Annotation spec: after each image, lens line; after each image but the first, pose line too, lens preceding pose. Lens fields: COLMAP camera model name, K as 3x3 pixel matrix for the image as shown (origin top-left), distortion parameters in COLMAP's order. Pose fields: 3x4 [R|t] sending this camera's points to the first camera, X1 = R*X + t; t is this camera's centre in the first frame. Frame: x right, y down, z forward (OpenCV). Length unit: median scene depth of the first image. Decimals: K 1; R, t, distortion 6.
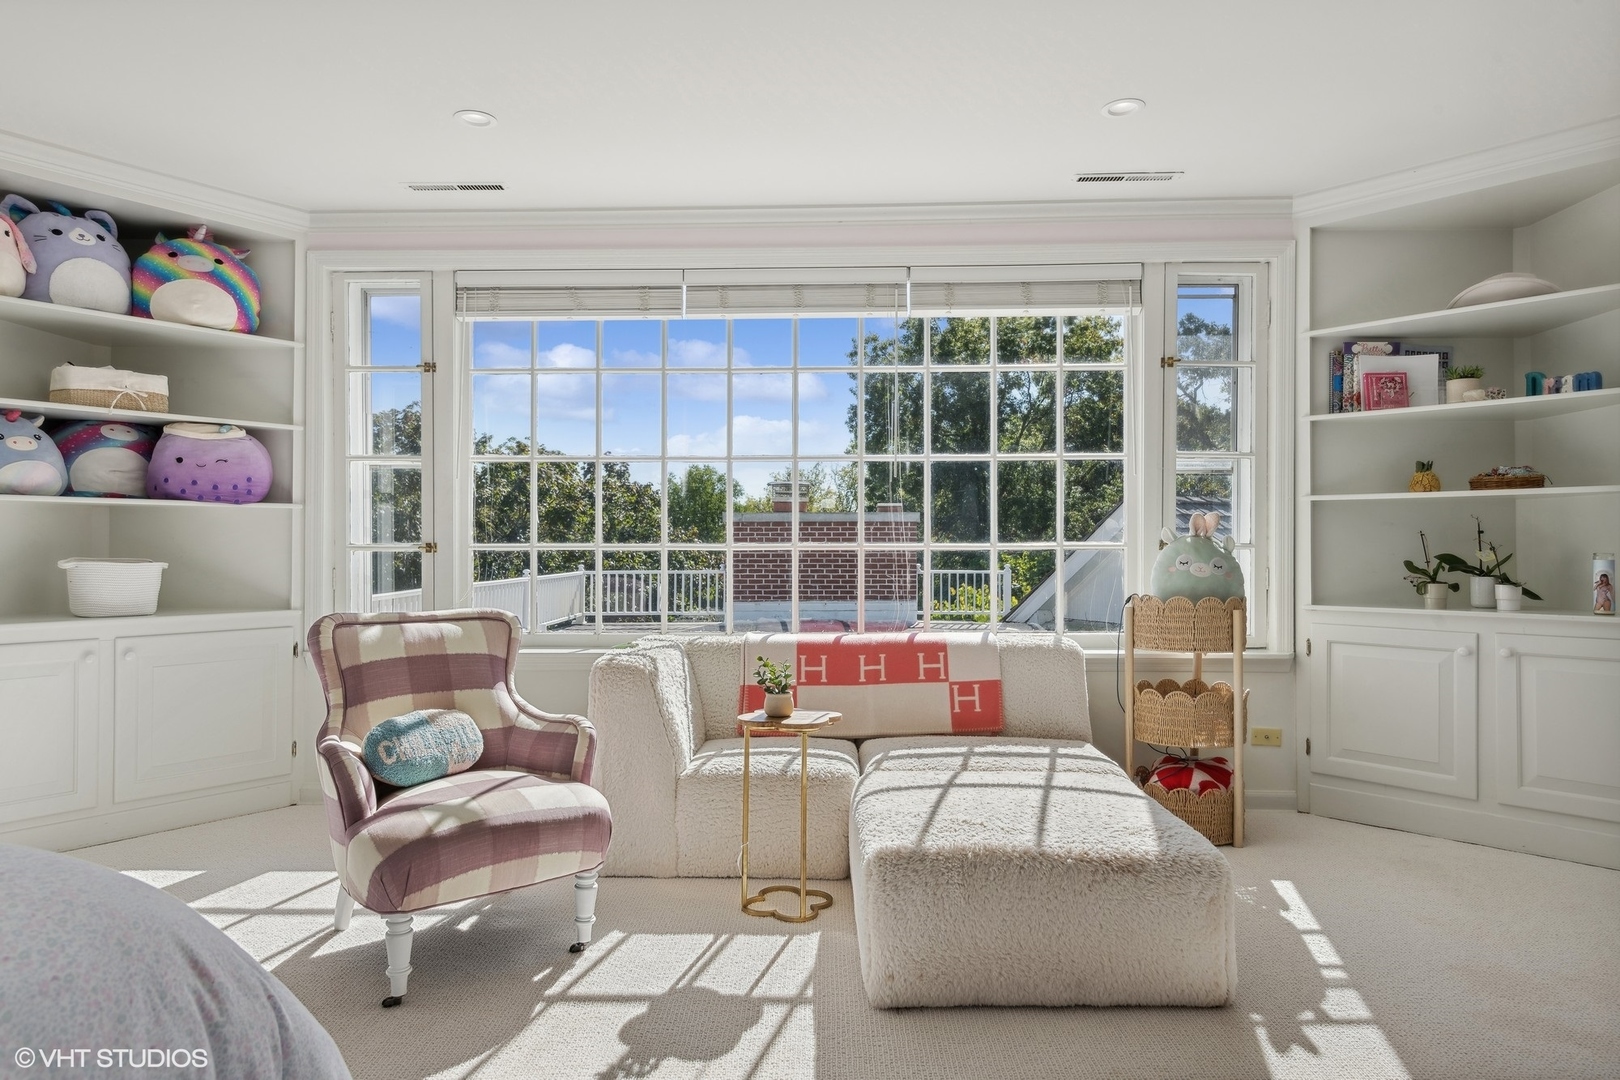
lens RADIAL K [[984.0, 0, 813.2], [0, 984.0, 524.8], [0, 0, 1]] dist [0.023102, -0.006524]
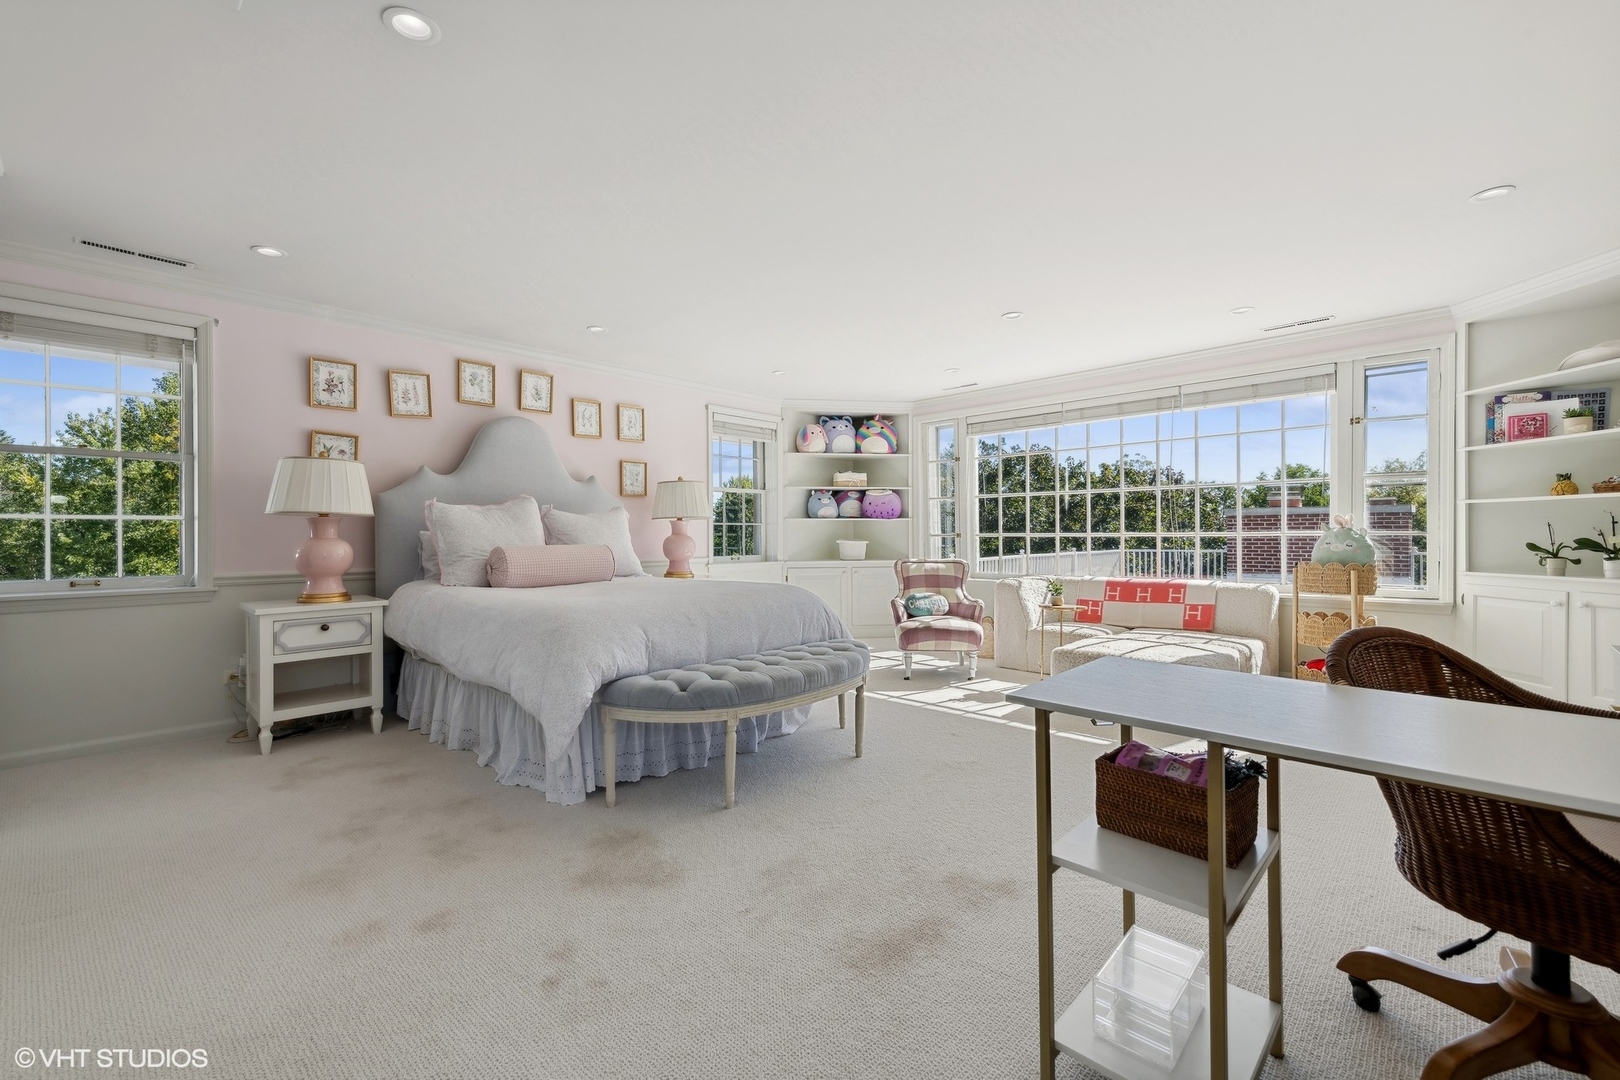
lens RADIAL K [[677.6, 0, 809.0], [0, 677.6, 537.3], [0, 0, 1]] dist [0.008963, 0.000071]
pose [[0.736645, -0.000614, -0.676280, 0.493560], [0.019063, 0.999621, 0.019857, -0.013044], [0.676011, -0.027520, 0.736377, -0.485616]]
